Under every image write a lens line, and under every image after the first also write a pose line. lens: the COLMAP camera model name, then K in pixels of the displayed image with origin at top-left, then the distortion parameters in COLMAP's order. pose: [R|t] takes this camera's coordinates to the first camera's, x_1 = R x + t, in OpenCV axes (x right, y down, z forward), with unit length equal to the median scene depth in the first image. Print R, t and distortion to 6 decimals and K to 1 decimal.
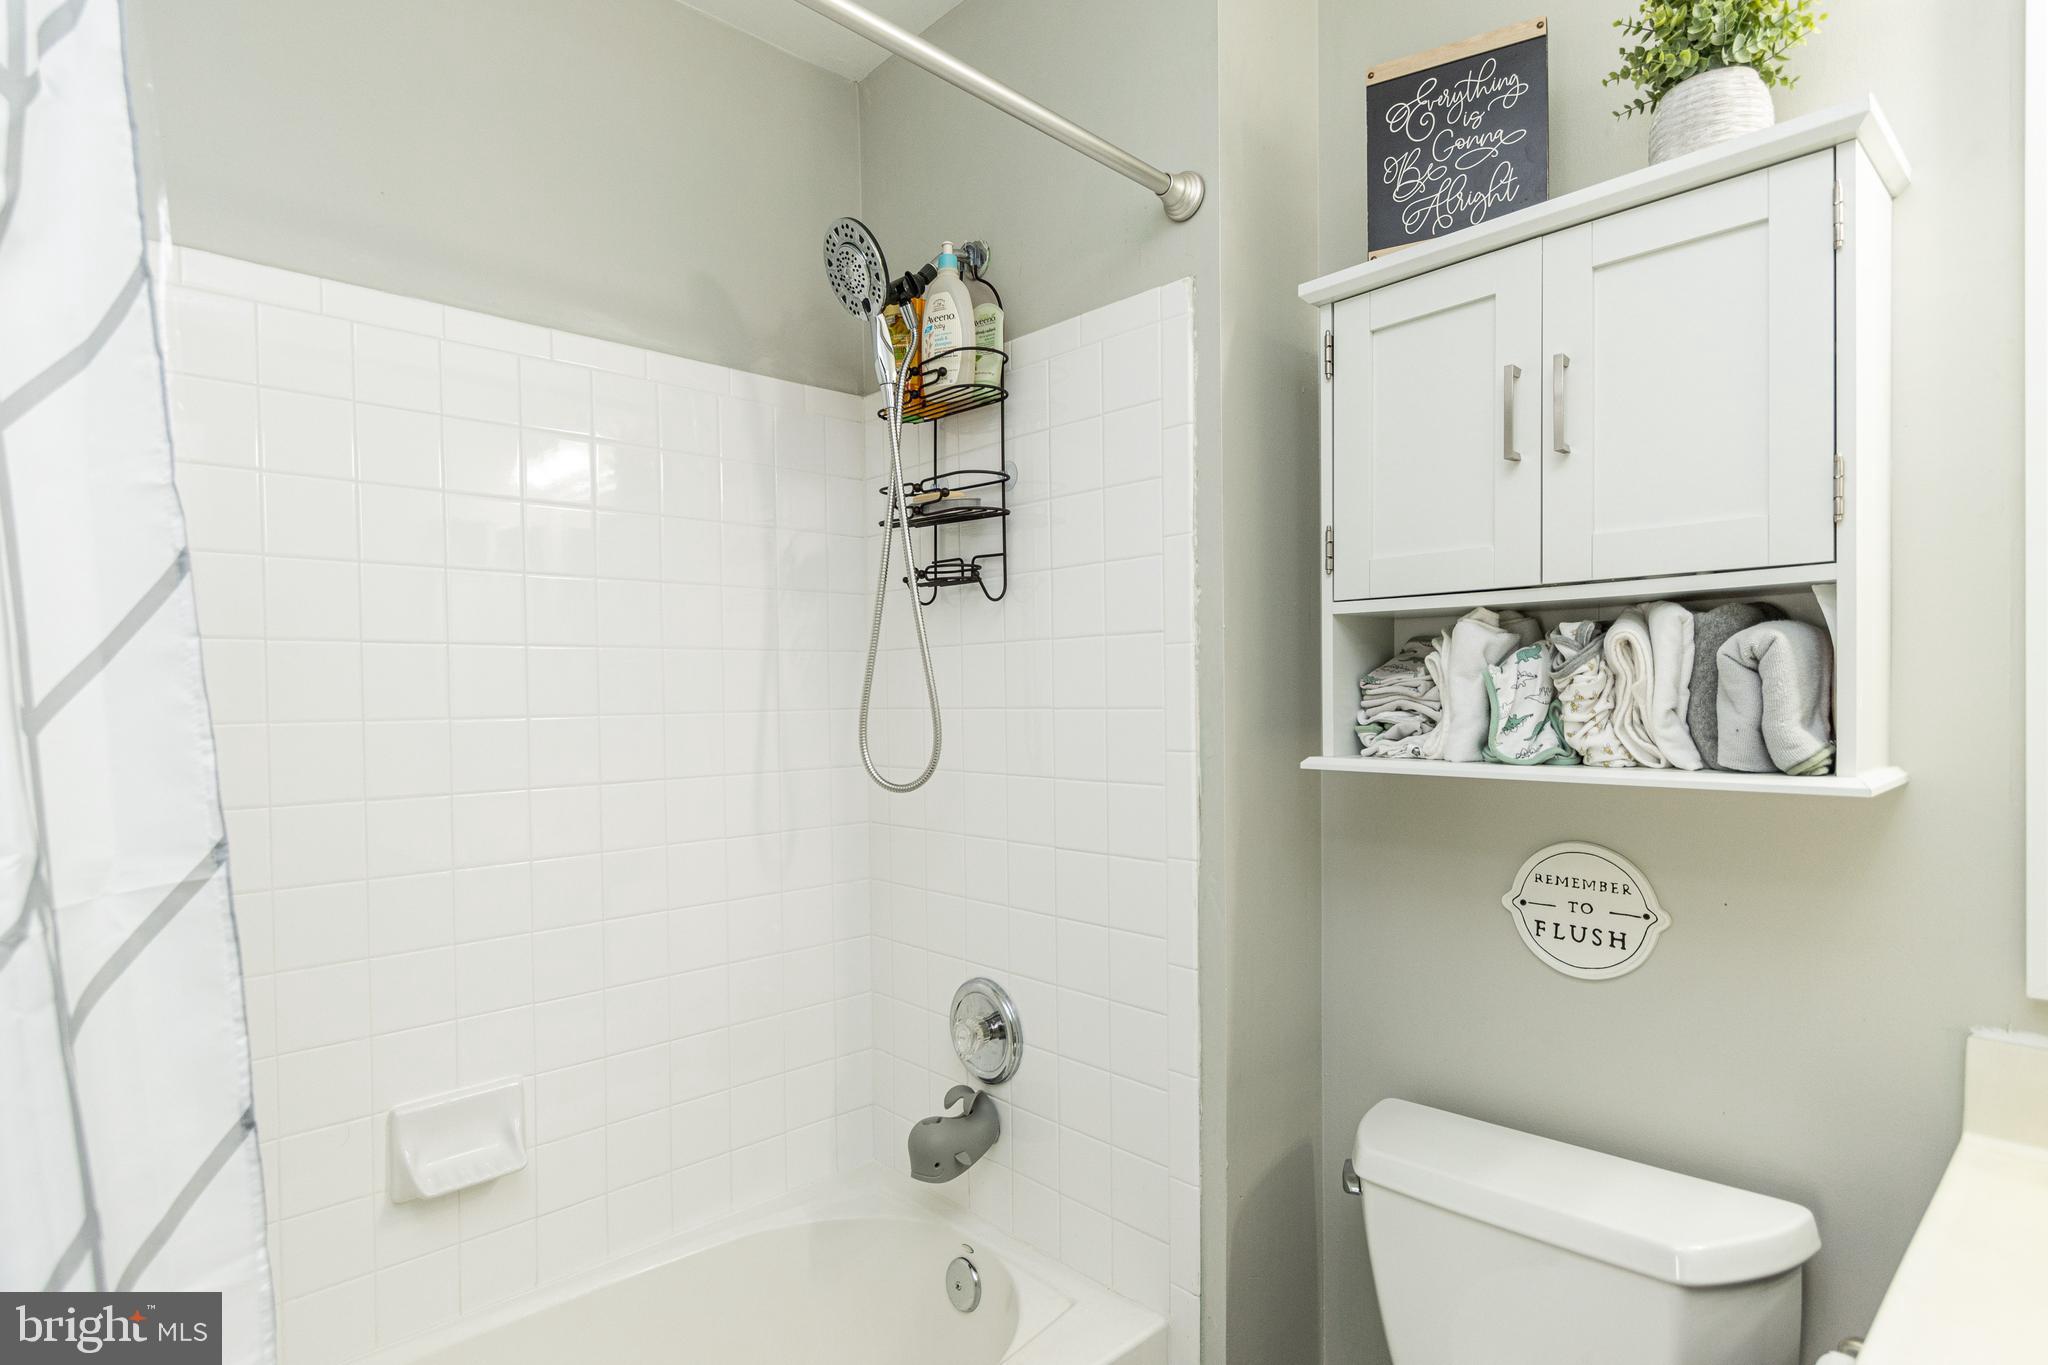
lens RADIAL K [[997.0, 0, 1015.3], [0, 997.0, 672.5], [0, 0, 1]] dist [-0.002267, -0.000345]
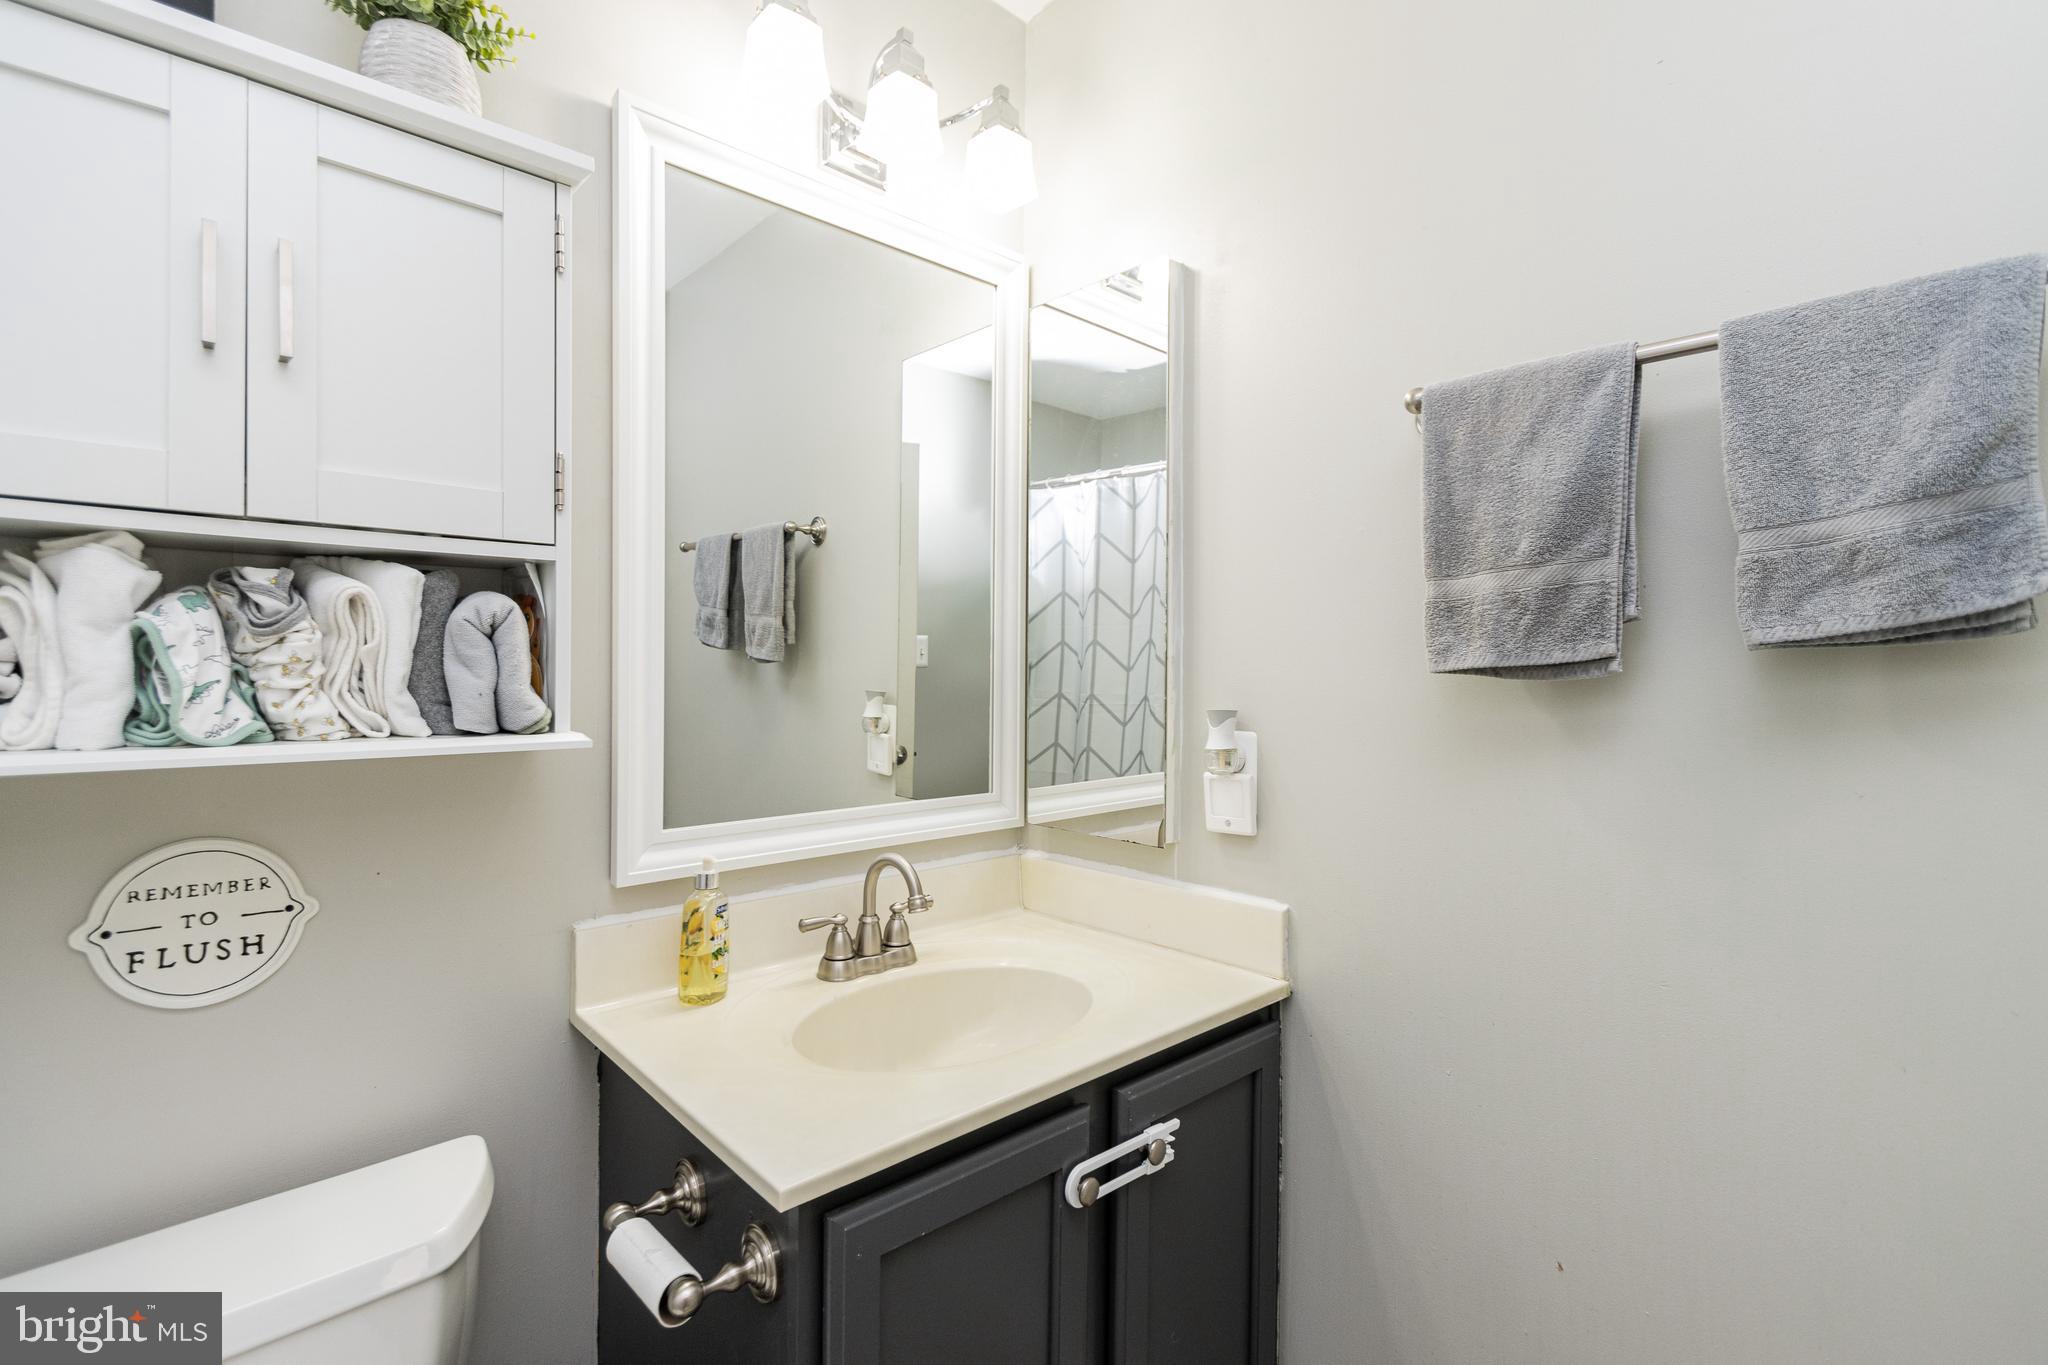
lens RADIAL K [[947.5, 0, 1013.5], [0, 947.5, 667.1], [0, 0, 1]] dist [0.011320, -0.000206]
pose [[0.026323, 0.008370, 0.999618, -0.212279], [-0.038889, 0.999217, -0.007343, 0.013218], [-0.998897, -0.038681, 0.026628, 0.366727]]
